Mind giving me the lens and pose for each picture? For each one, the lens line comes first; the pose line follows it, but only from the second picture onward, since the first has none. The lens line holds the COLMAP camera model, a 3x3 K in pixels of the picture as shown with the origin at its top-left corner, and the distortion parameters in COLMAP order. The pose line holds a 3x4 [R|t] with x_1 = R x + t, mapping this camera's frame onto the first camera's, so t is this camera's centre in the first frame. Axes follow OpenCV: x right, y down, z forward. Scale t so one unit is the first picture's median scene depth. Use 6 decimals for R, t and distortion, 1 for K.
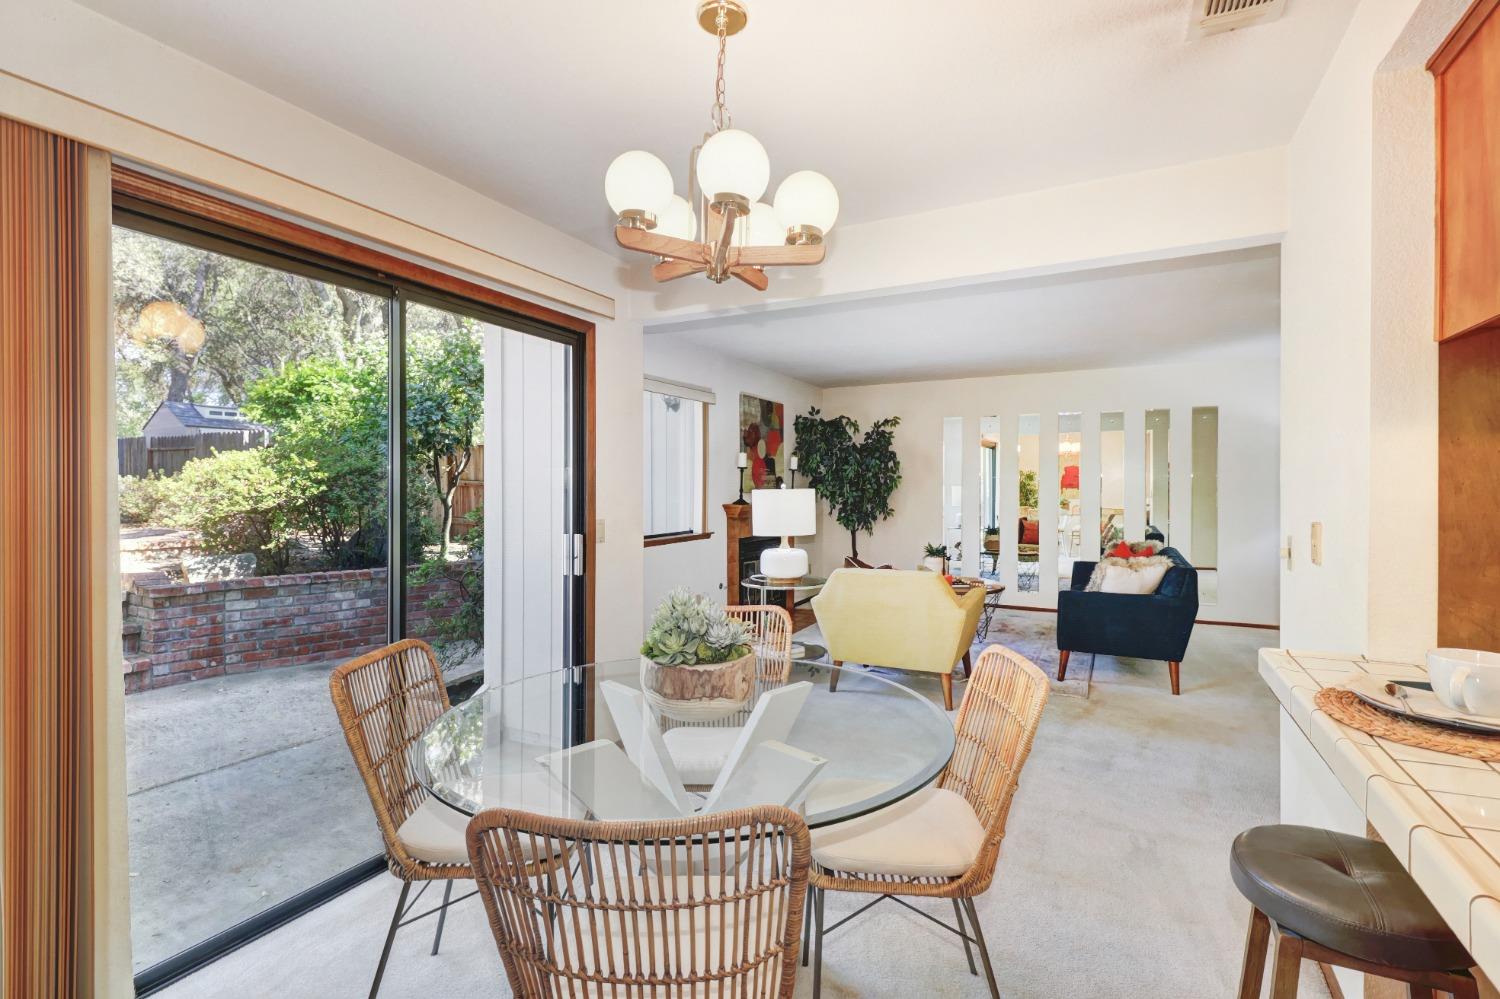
lens RADIAL K [[705.7, 0, 749.2], [0, 705.7, 489.6], [0, 0, 1]] dist [-0.001085, -0.000208]
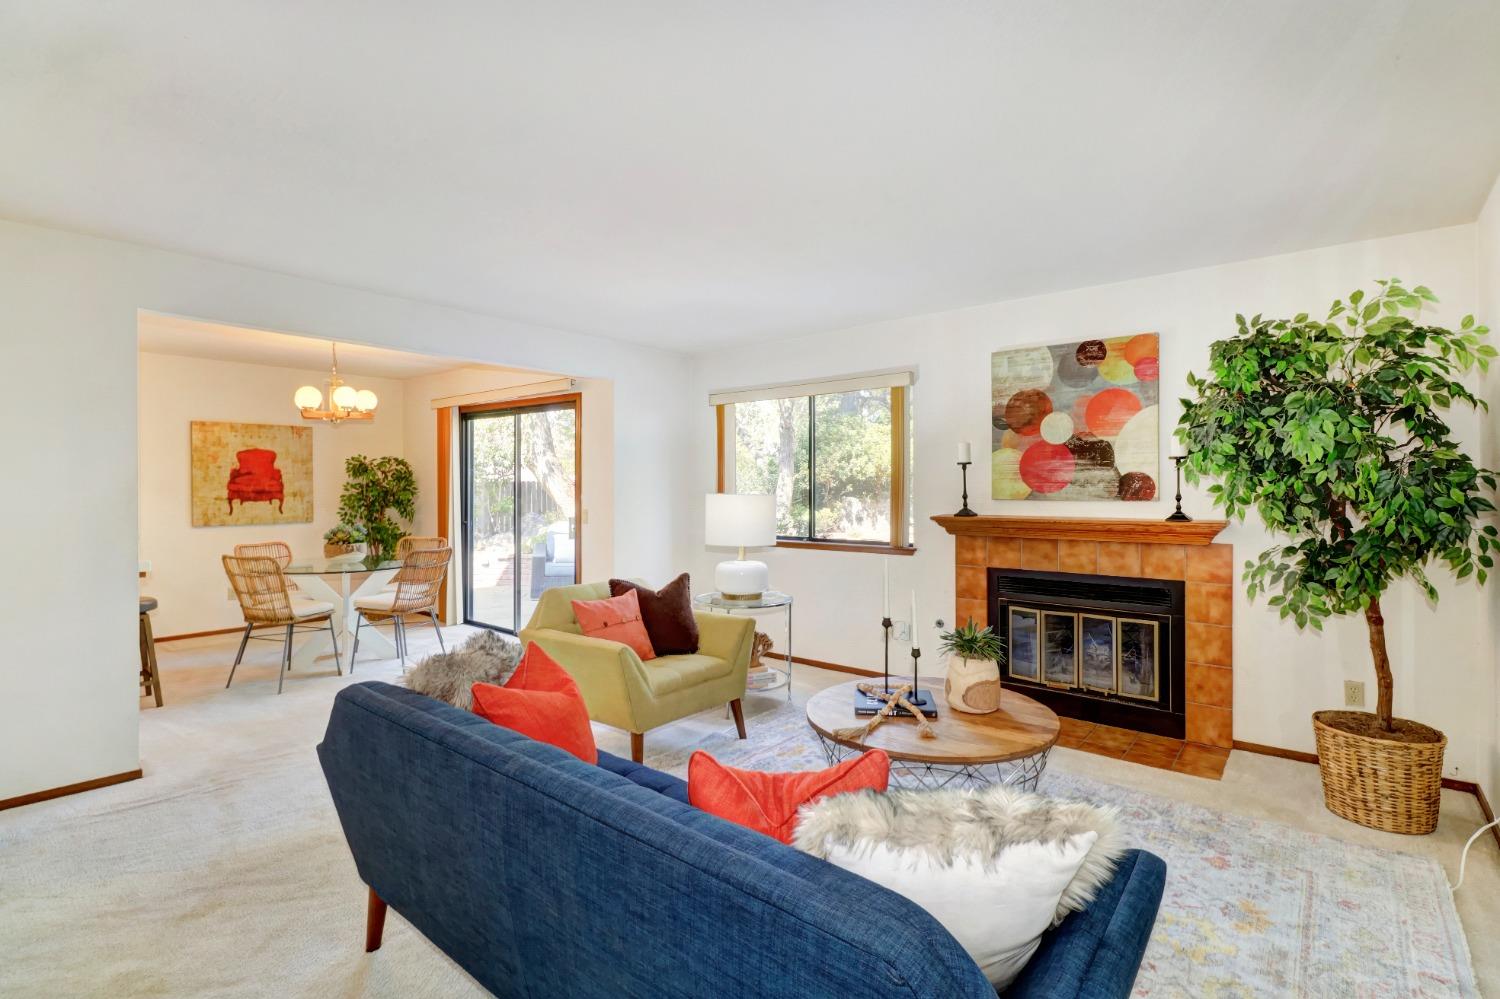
lens RADIAL K [[705.7, 0, 749.2], [0, 705.7, 489.6], [0, 0, 1]] dist [-0.001085, -0.000208]
pose [[-0.213310, 0.005610, -0.976969, 0.782228], [-0.003821, 0.999971, 0.006577, -0.009691], [0.976977, 0.005135, -0.213282, 1.033327]]
